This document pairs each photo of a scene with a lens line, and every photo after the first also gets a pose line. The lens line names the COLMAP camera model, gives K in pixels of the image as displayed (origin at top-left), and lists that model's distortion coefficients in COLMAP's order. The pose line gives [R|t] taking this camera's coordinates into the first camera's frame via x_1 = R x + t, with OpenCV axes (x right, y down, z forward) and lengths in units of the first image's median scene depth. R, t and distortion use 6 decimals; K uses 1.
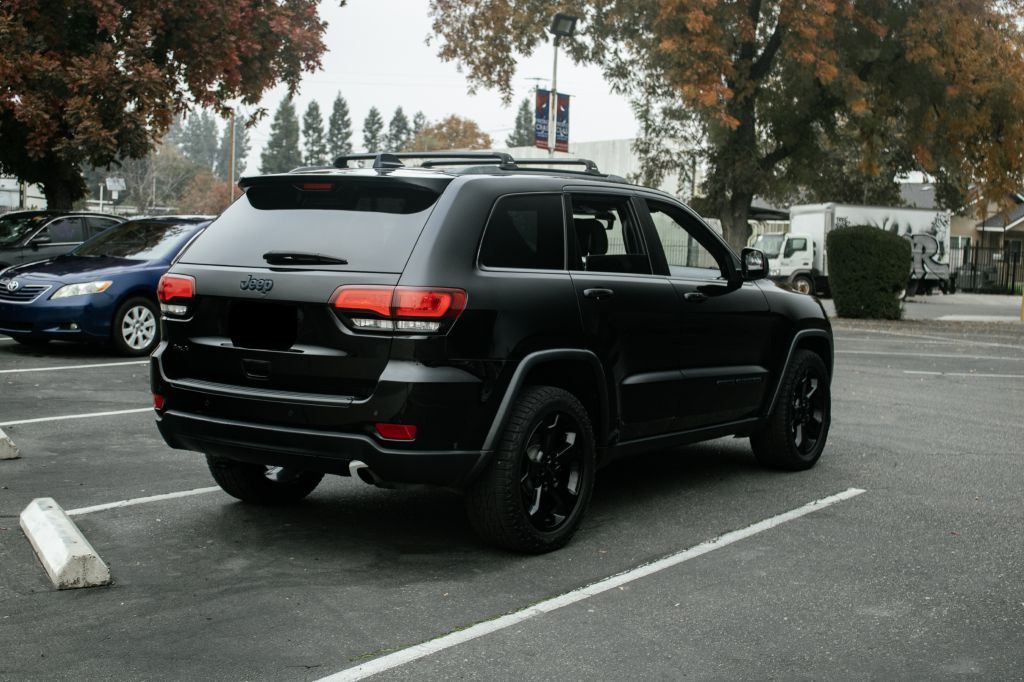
lens RADIAL K [[1408.6, 0, 535.0], [0, 1408.6, 341.3], [0, 0, 1]] dist [-0.030969, 0.039334]
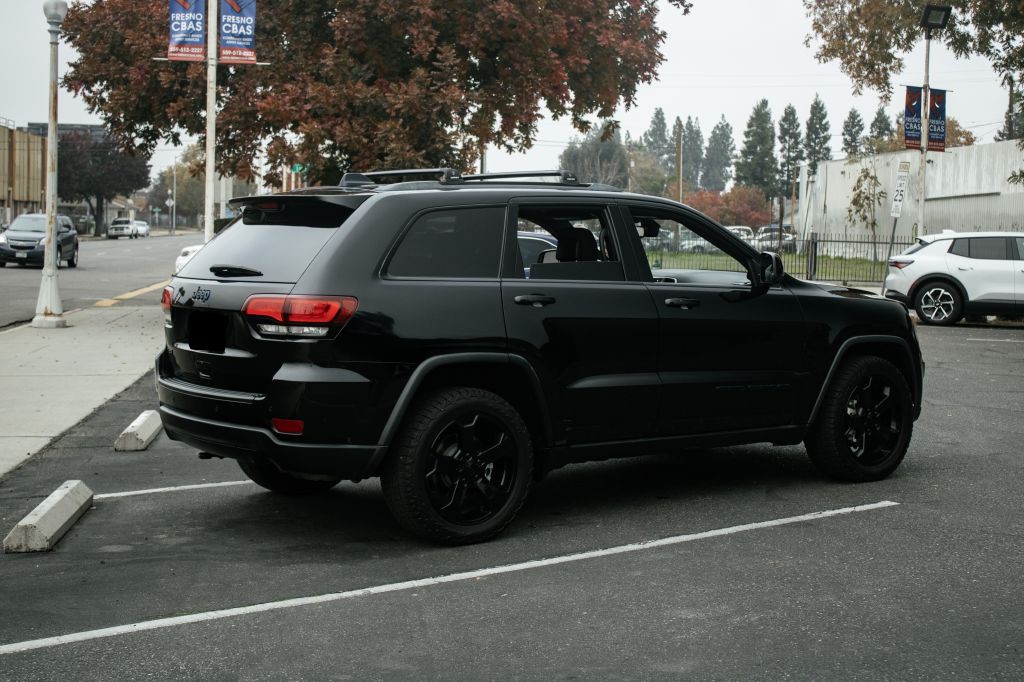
lens RADIAL K [[1465.8, 0, 554.0], [0, 1465.8, 339.0], [0, 0, 1]] dist [-0.019614, 0.059452]
pose [[0.947688, -0.001709, -0.319194, 0.140249], [-0.001767, 0.999942, -0.010599, 0.002270], [0.319194, 0.010608, 0.947630, -0.008063]]
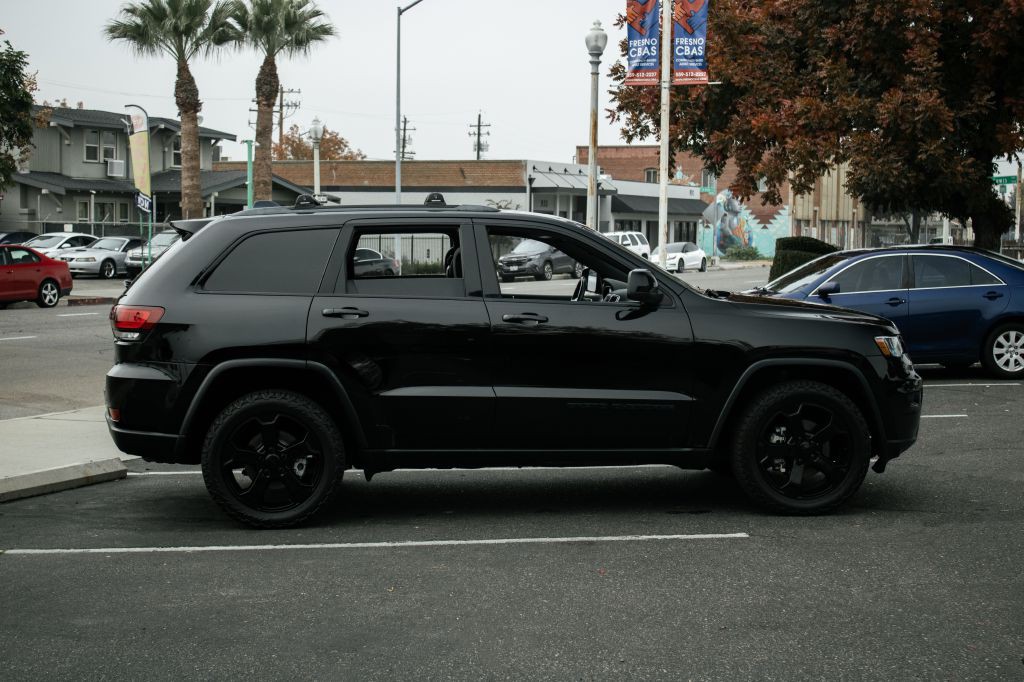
lens RADIAL K [[1578.7, 0, 561.1], [0, 1578.7, 341.5], [0, 0, 1]] dist [-0.010143, 0.056332]
pose [[0.634720, 0.011694, -0.772653, 0.397123], [-0.036650, 0.999216, -0.014984, 0.000688], [0.771872, 0.037829, 0.634651, 0.112049]]
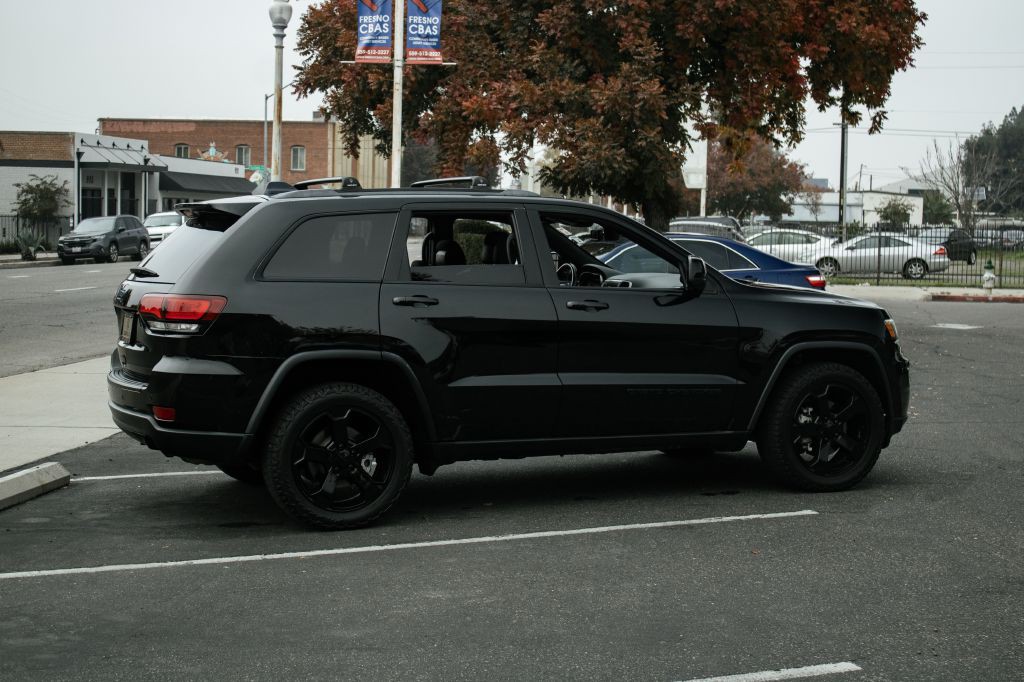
lens RADIAL K [[1619.7, 0, 574.6], [0, 1619.7, 342.0], [0, 0, 1]] dist [-0.009827, 0.046195]
pose [[0.845879, 0.008854, -0.533301, 0.284740], [-0.018839, 0.999734, -0.013282, 0.004278], [0.533041, 0.021282, 0.845821, 0.000363]]
